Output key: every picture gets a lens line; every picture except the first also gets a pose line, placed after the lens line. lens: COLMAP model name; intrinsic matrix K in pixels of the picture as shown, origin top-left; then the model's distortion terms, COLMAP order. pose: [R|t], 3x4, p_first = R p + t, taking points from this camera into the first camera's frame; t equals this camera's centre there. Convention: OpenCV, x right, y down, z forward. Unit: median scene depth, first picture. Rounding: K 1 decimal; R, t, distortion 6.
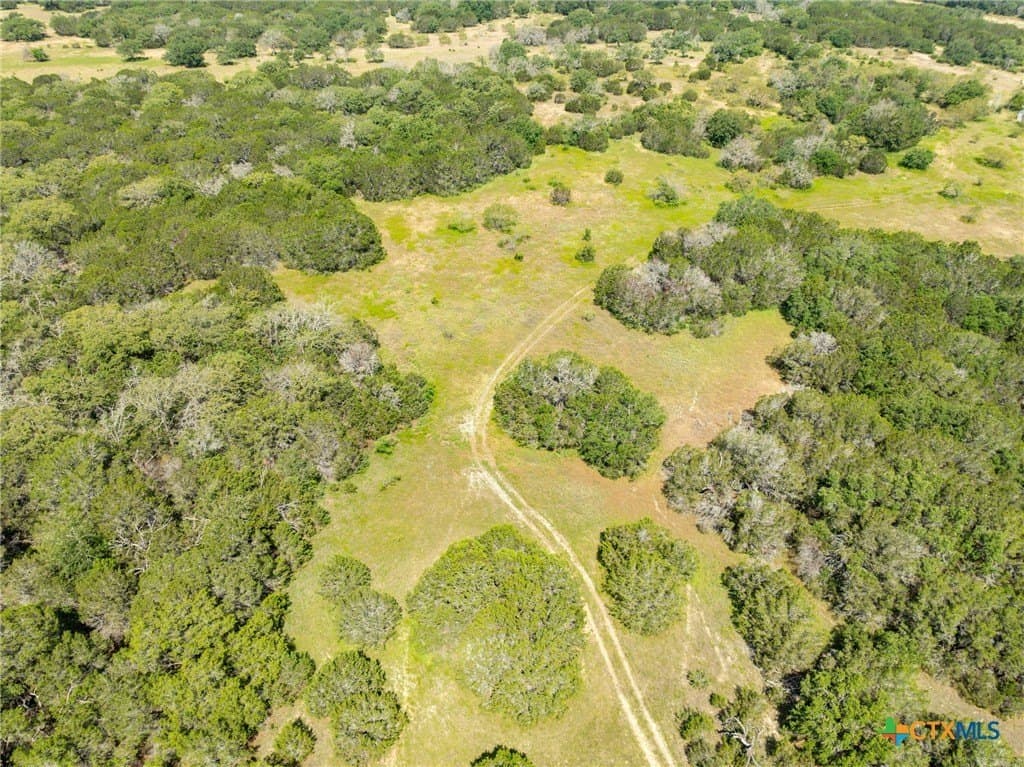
lens RADIAL K [[725.3, 0, 512.0], [0, 725.3, 383.5], [0, 0, 1]] dist [-0.038838, 0.023253]
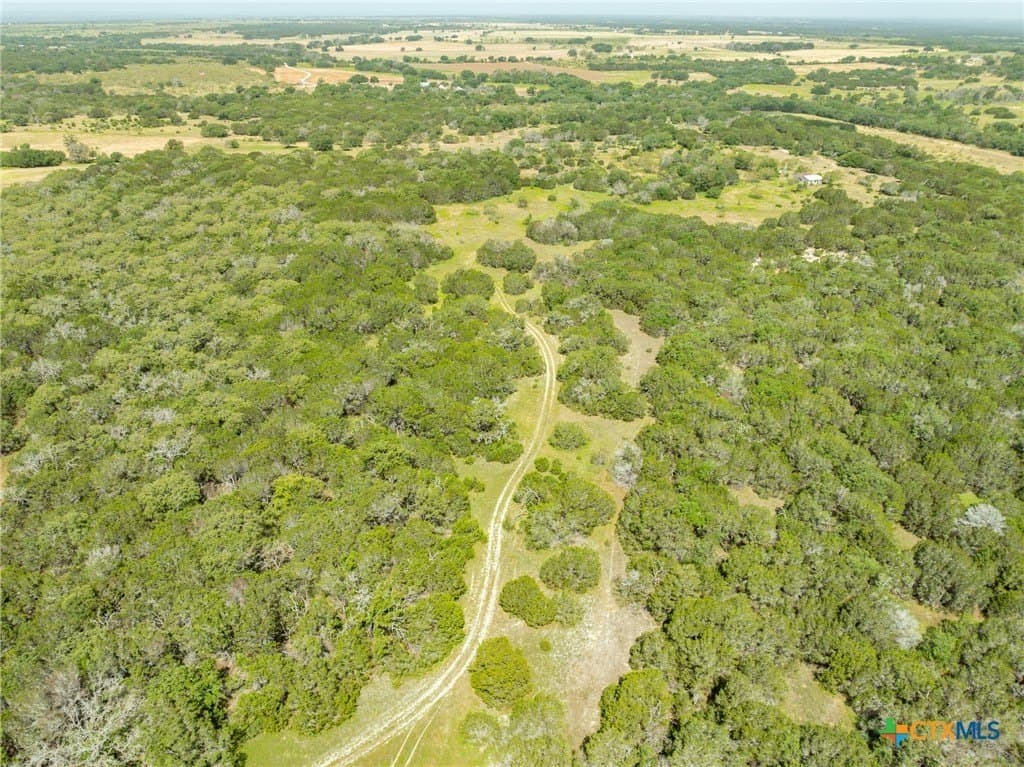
lens RADIAL K [[725.3, 0, 512.0], [0, 725.3, 383.5], [0, 0, 1]] dist [-0.038838, 0.023253]
pose [[0.997992, 0.027308, -0.057144, 0.153964], [-0.034864, 0.990135, -0.135711, 0.481810], [0.052874, 0.137431, 0.989099, -0.886586]]
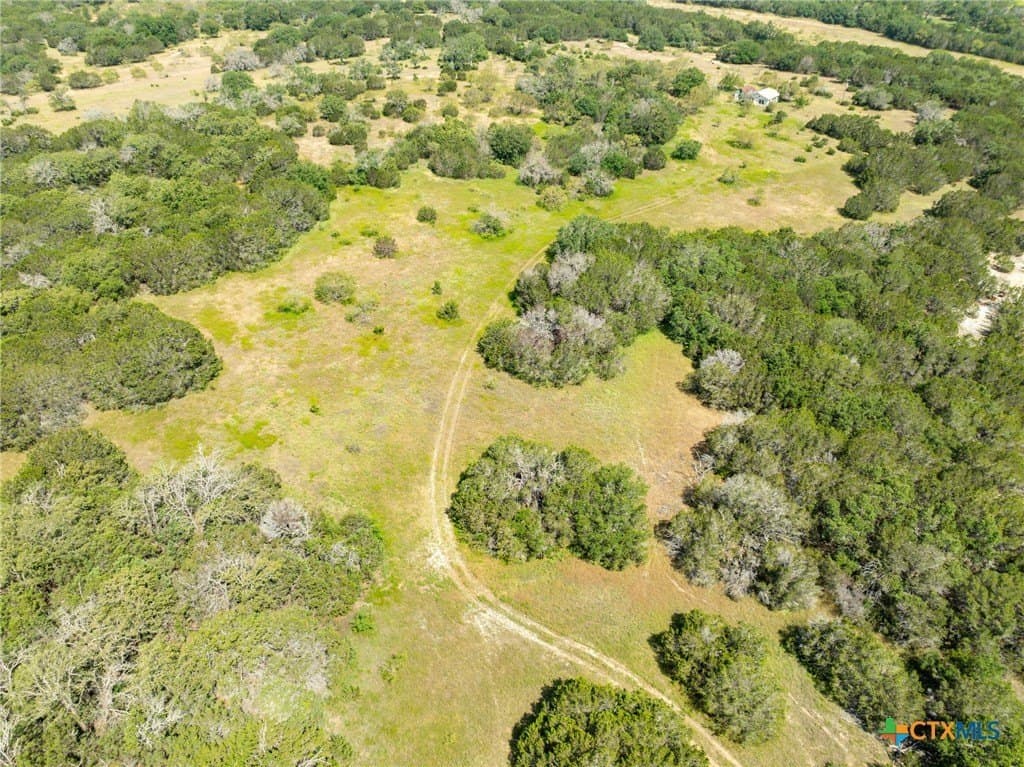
lens RADIAL K [[725.3, 0, 512.0], [0, 725.3, 383.5], [0, 0, 1]] dist [-0.038838, 0.023253]
pose [[0.908647, -0.240119, 0.341618, -0.125626], [0.238232, 0.970014, 0.048154, -0.090502], [-0.342937, 0.037630, 0.938605, 0.092909]]
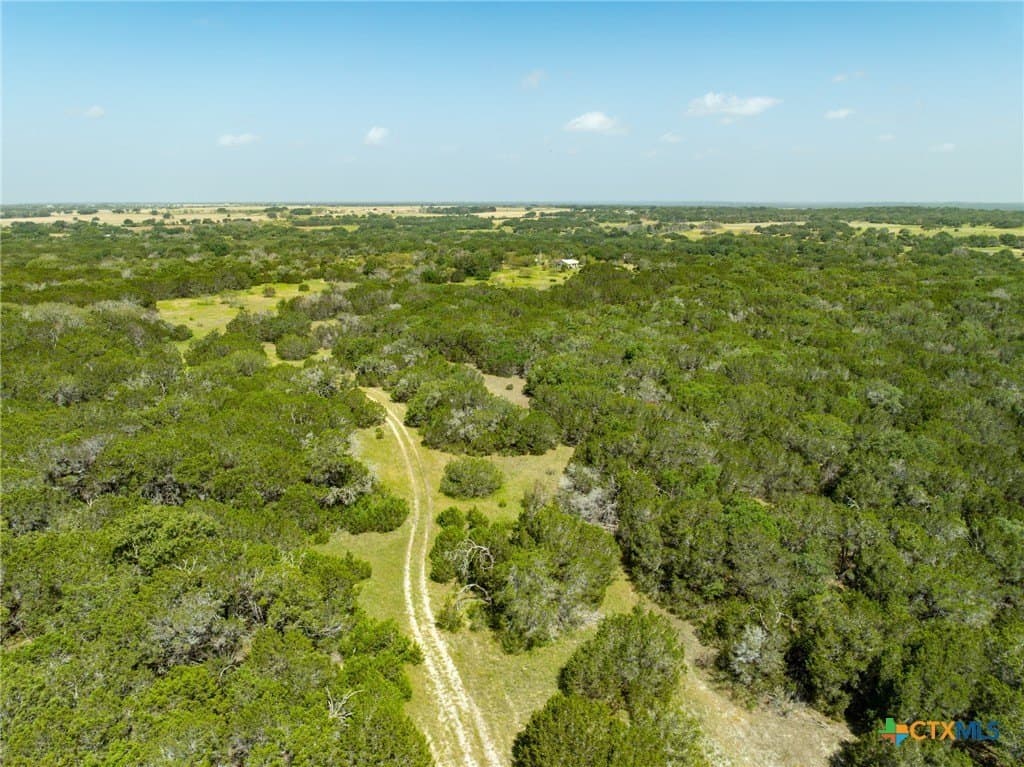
lens RADIAL K [[725.3, 0, 512.0], [0, 725.3, 383.5], [0, 0, 1]] dist [-0.038838, 0.023253]
pose [[0.941784, -0.086424, 0.324921, 0.032041], [0.198073, 0.923509, -0.328477, 0.541439], [-0.271679, 0.373713, 0.886865, -0.508695]]
